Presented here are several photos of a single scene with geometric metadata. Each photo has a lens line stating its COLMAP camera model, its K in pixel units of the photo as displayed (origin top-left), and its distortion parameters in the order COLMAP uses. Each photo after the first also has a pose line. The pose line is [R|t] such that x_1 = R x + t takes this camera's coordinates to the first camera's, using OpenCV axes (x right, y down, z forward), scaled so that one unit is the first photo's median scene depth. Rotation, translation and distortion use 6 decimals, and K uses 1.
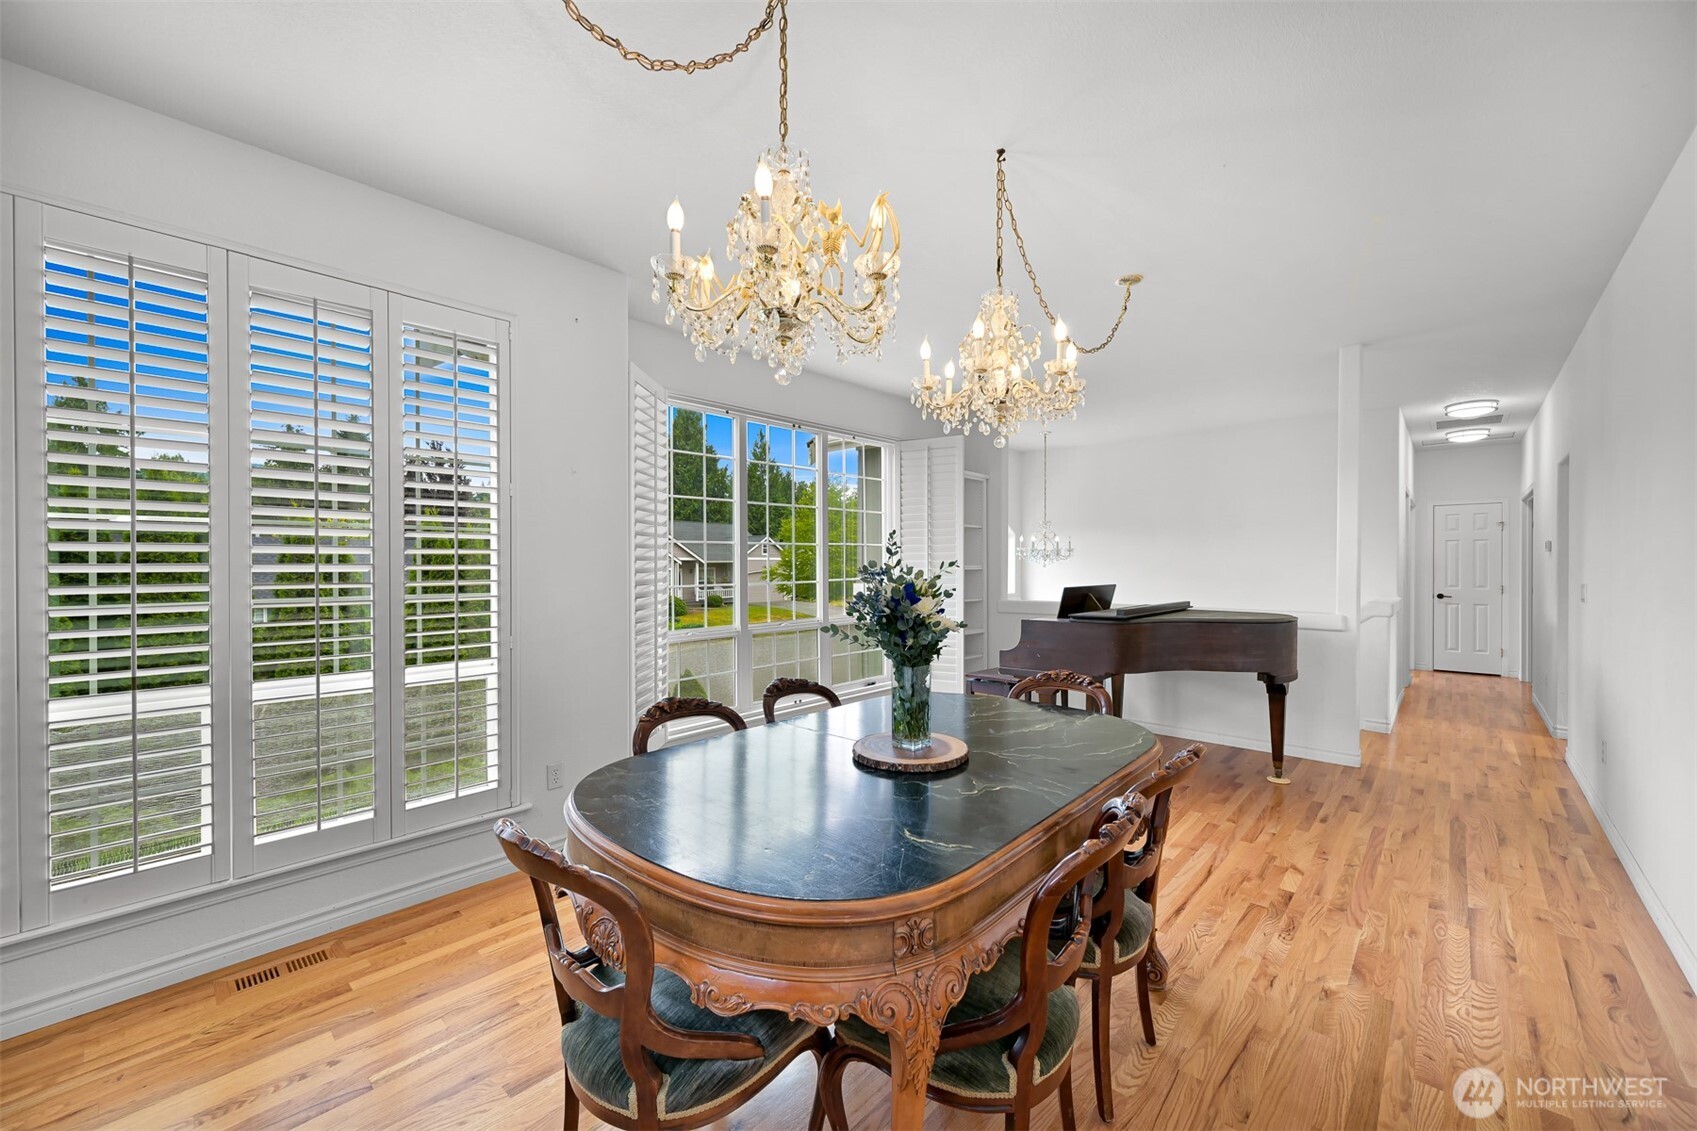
lens RADIAL K [[667.0, 0, 848.6], [0, 667.0, 565.4], [0, 0, 1]] dist [0.003304, 0.000387]
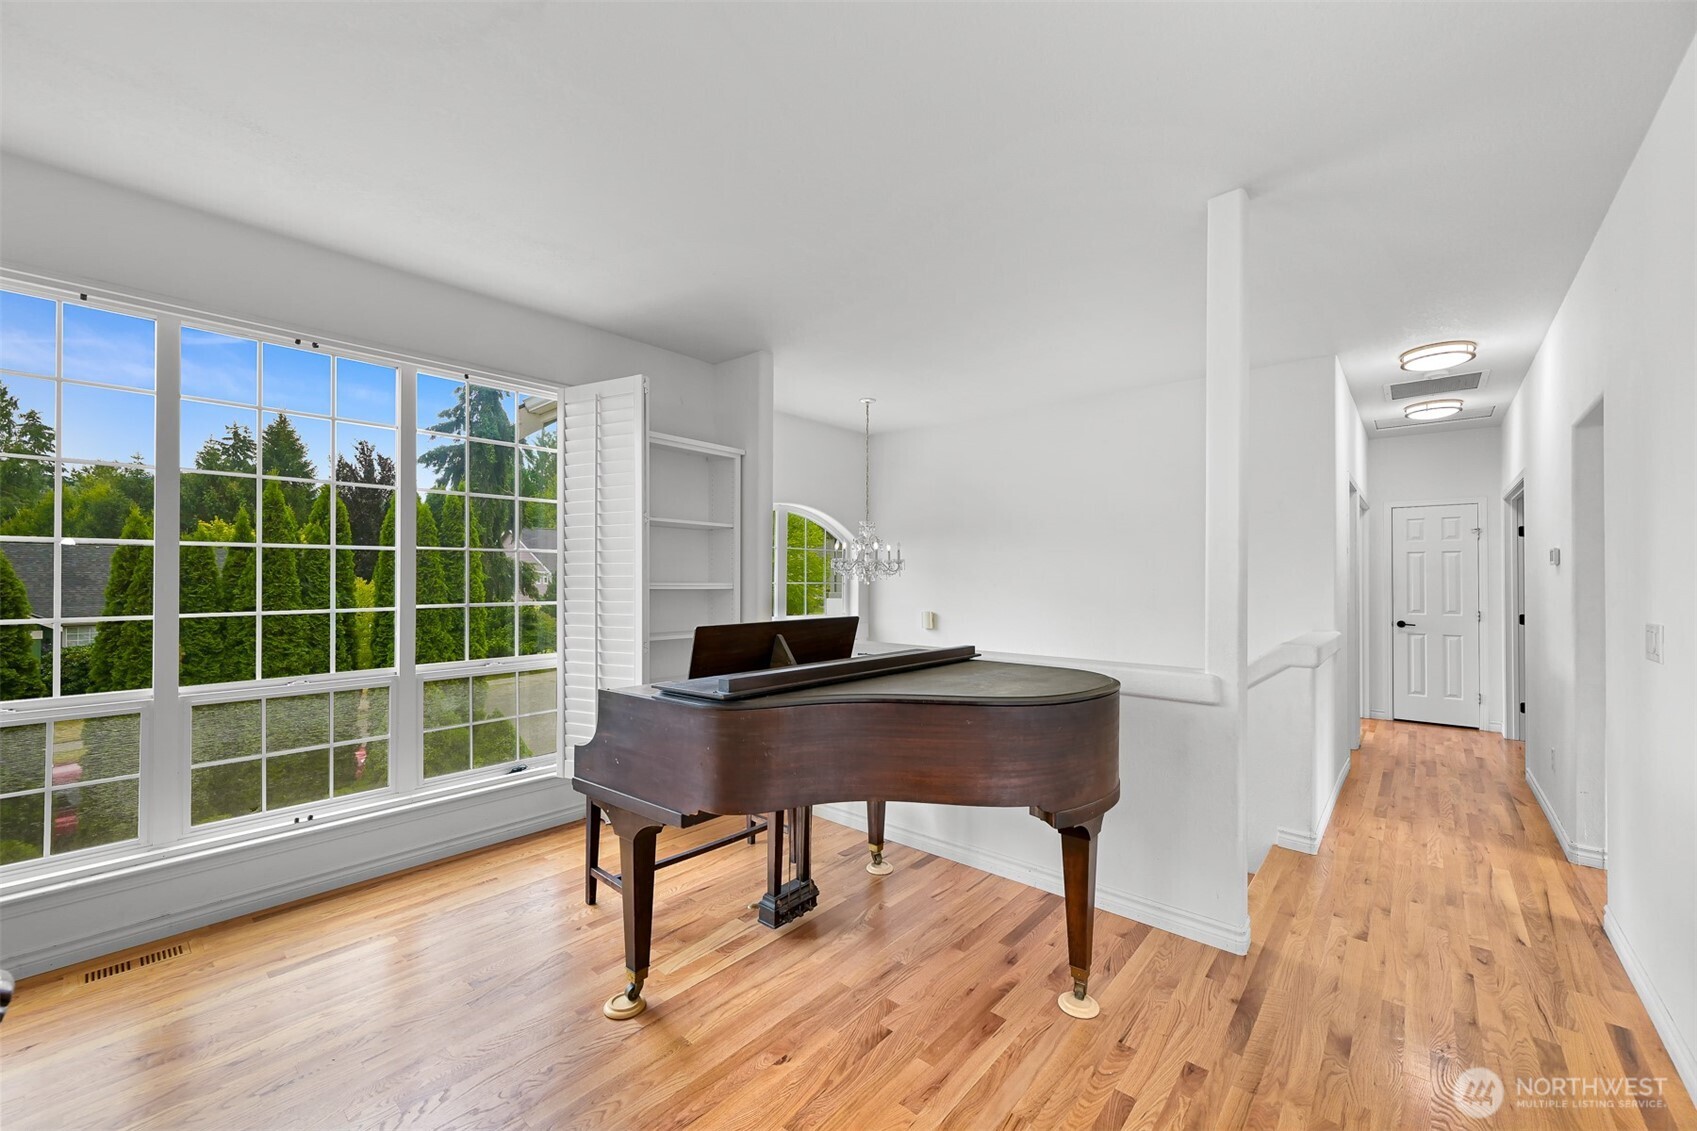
lens RADIAL K [[667.0, 0, 849.3], [0, 667.0, 571.5], [0, 0, 1]] dist [0.003304, 0.000387]
pose [[0.999636, 0.003590, 0.026722, 0.354328], [-0.003196, 0.999886, -0.014764, -0.002828], [-0.026772, 0.014674, 0.999534, 0.381355]]
